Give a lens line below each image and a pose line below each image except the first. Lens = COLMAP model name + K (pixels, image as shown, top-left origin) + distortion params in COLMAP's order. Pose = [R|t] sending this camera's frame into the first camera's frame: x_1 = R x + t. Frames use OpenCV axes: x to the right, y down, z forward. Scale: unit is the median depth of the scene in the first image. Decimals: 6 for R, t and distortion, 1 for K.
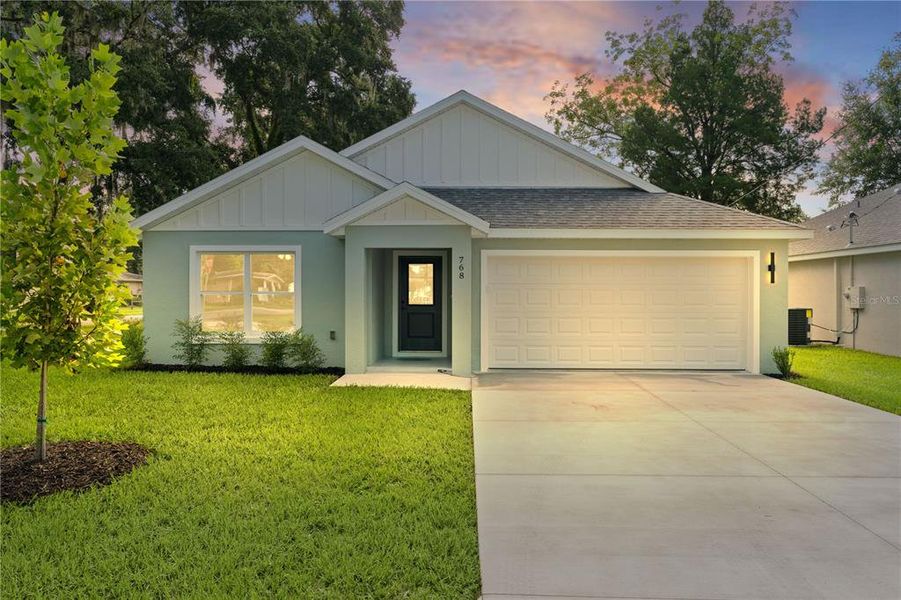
lens RADIAL K [[625.8, 0, 453.2], [0, 625.8, 296.7], [0, 0, 1]] dist [0.002014, 0.002910]
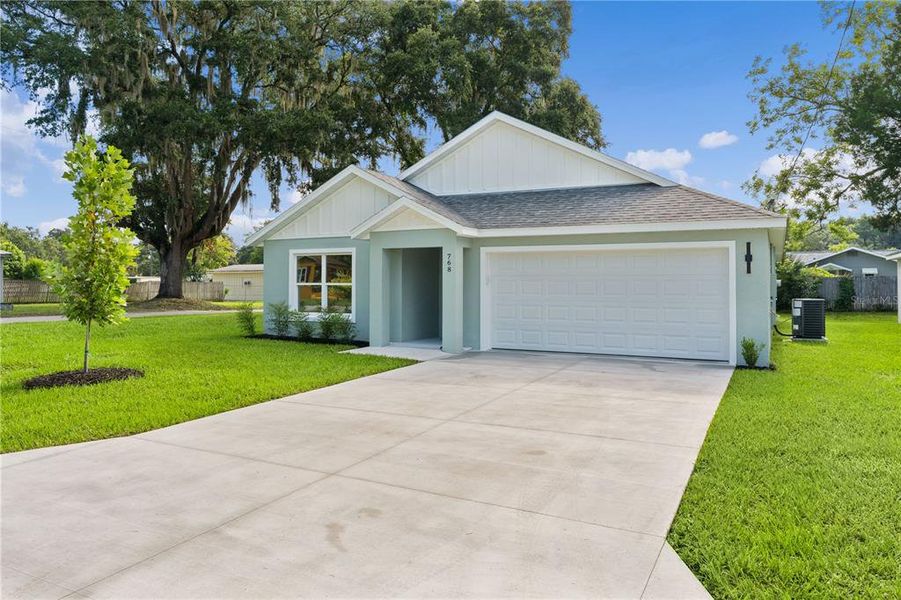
lens RADIAL K [[628.5, 0, 448.1], [0, 628.5, 264.5], [0, 0, 1]] dist [0.004323, 0.002151]
pose [[0.897624, -0.014430, -0.440525, 0.445548], [-0.003732, 0.999179, -0.040332, 0.005017], [0.440746, 0.037847, 0.896834, -0.080323]]
